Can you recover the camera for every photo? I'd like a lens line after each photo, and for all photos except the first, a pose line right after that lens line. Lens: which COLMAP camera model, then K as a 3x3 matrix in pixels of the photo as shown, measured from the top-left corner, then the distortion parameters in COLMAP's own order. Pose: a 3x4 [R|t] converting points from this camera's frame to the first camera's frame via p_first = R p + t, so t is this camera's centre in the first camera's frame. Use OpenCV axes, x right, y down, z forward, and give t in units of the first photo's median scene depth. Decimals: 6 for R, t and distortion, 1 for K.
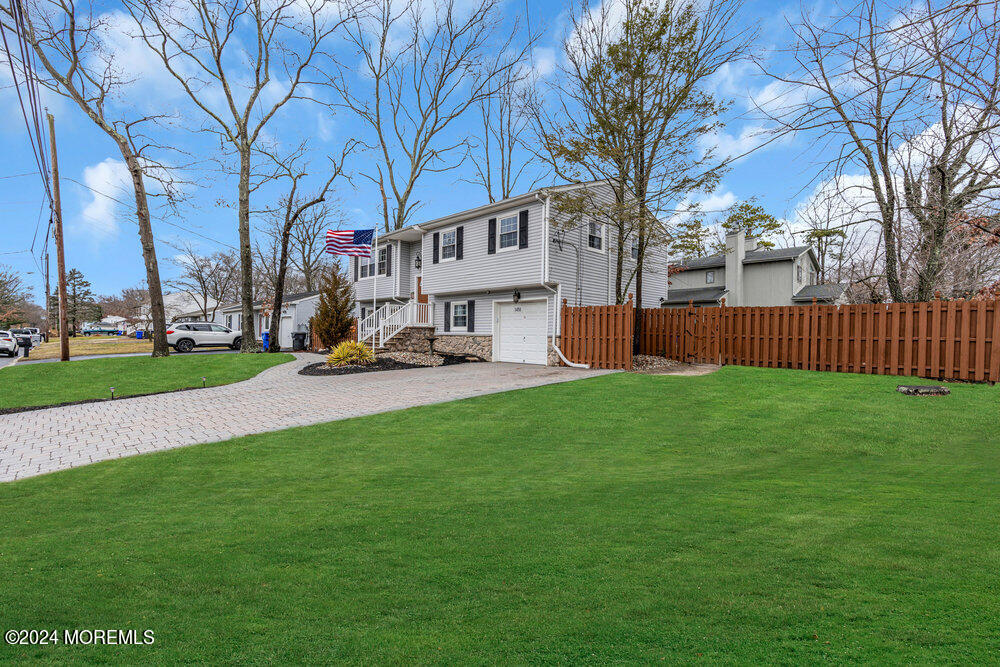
lens RADIAL K [[453.3, 0, 501.6], [0, 453.3, 335.8], [0, 0, 1]] dist [-0.003045, -0.000489]
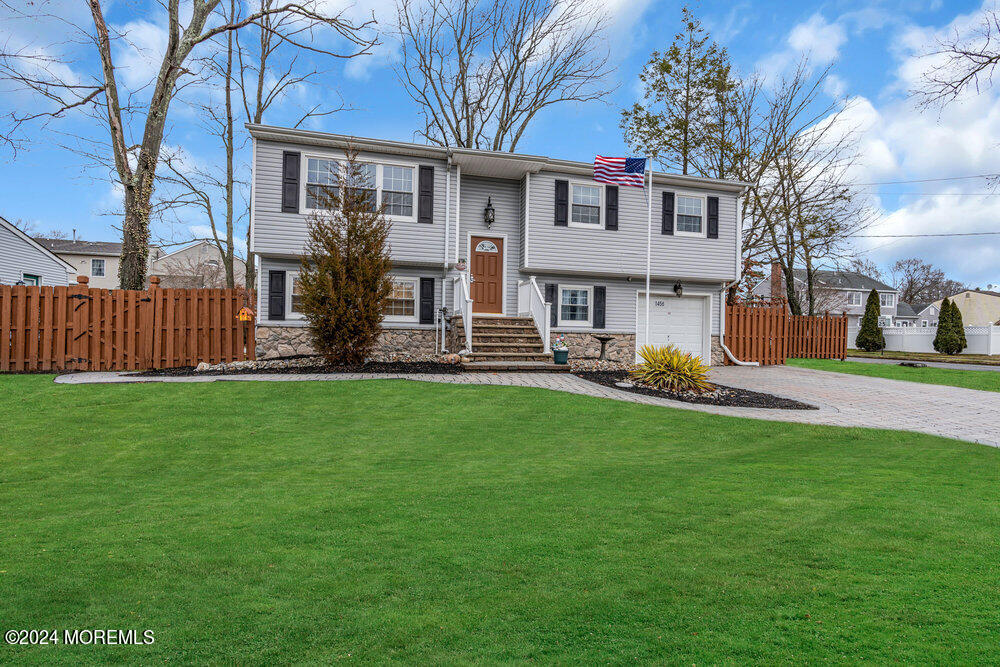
lens RADIAL K [[453.3, 0, 501.6], [0, 453.3, 335.8], [0, 0, 1]] dist [-0.003045, -0.000489]
pose [[0.507410, 0.000265, 0.861705, -0.812246], [-0.010787, 0.999924, 0.006044, 0.001247], [-0.861637, -0.012362, 0.507374, 0.771521]]
